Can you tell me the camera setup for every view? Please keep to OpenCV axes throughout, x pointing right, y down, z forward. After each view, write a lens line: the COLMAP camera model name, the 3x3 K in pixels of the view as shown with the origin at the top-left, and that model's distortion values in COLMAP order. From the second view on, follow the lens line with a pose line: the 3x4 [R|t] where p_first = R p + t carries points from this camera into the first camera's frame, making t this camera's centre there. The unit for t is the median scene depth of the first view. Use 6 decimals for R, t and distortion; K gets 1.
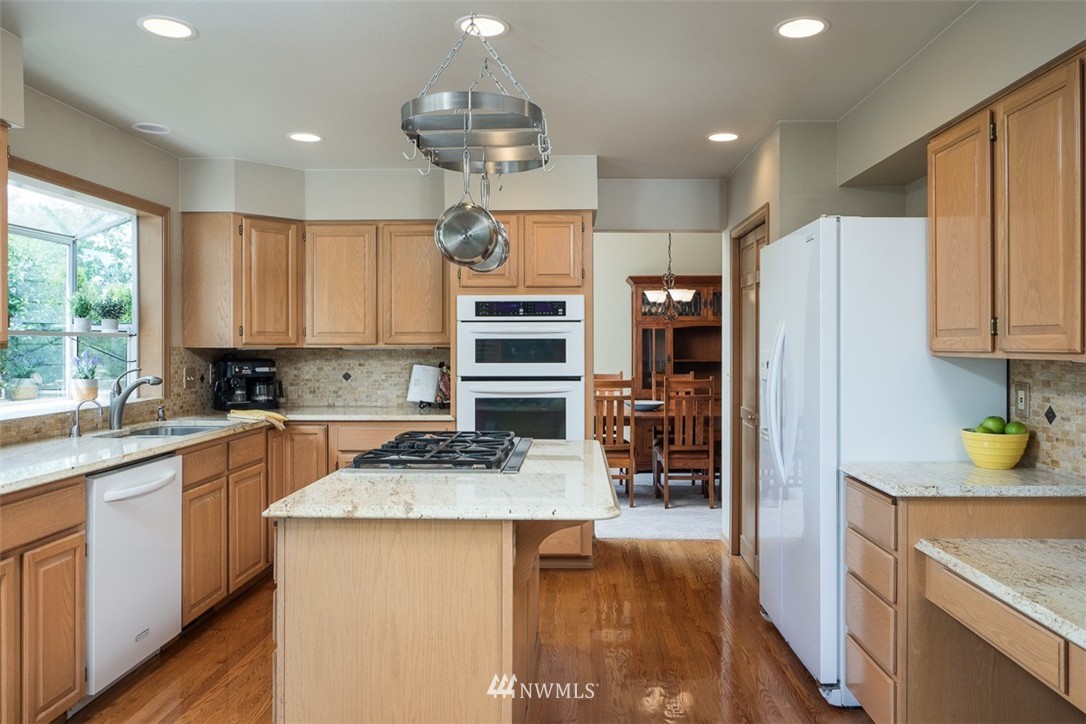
lens RADIAL K [[766.4, 0, 567.4], [0, 766.4, 349.6], [0, 0, 1]] dist [0.002095, -0.009891]
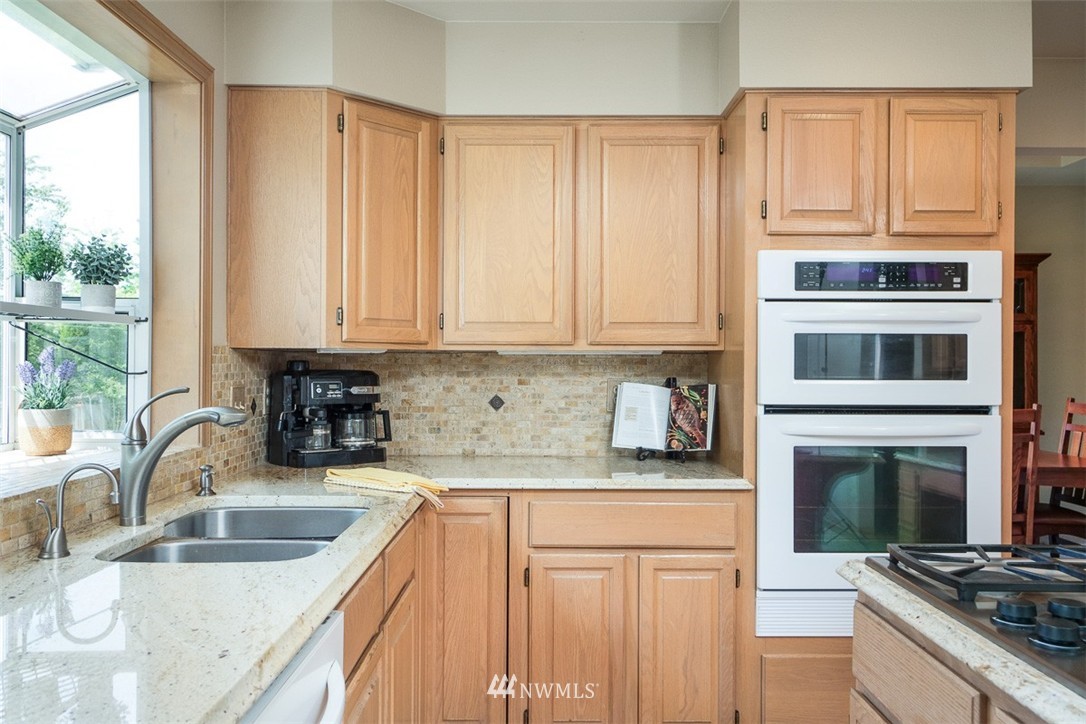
lens RADIAL K [[867.1, 0, 547.7], [0, 867.1, 364.9], [0, 0, 1]] dist [0.011739, 0.000156]
pose [[0.999656, 0.005050, 0.025734, -0.303070], [-0.004992, 0.999985, -0.002298, 0.009607], [-0.025745, 0.002169, 0.999666, 0.409907]]
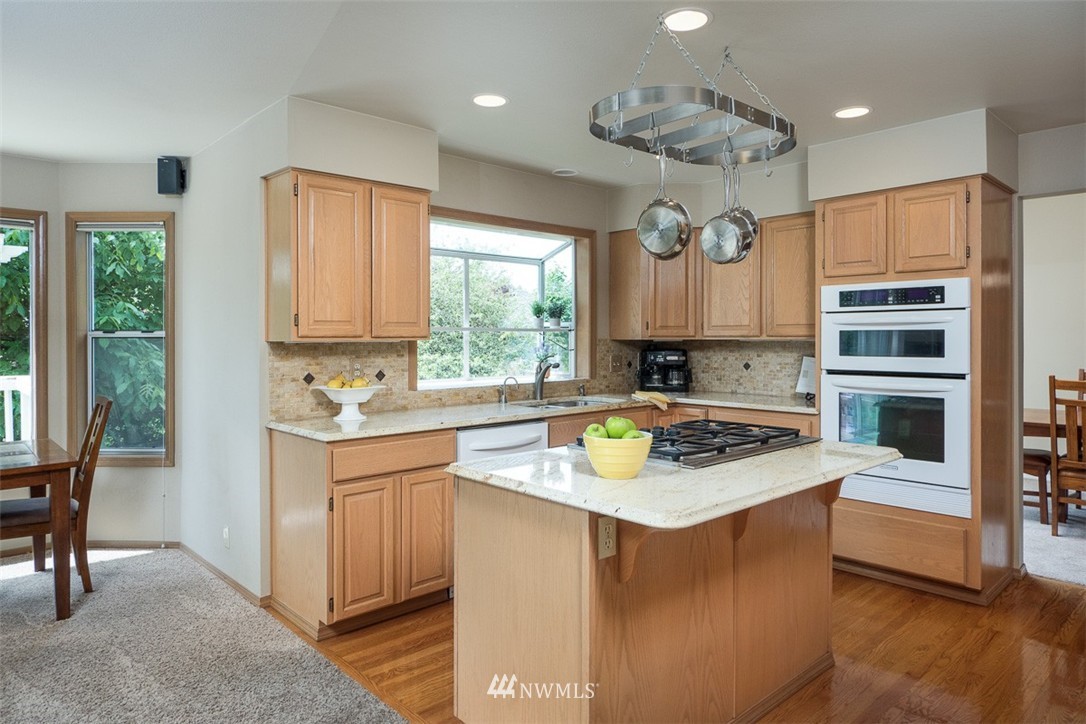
lens RADIAL K [[678.8, 0, 543.2], [0, 678.8, 336.8], [0, 0, 1]] dist [-0.006125, -0.002463]
pose [[0.688154, -0.001997, -0.725562, 0.238018], [-0.002503, 0.999984, -0.005126, -0.001074], [0.725560, 0.005343, 0.688138, 0.149710]]
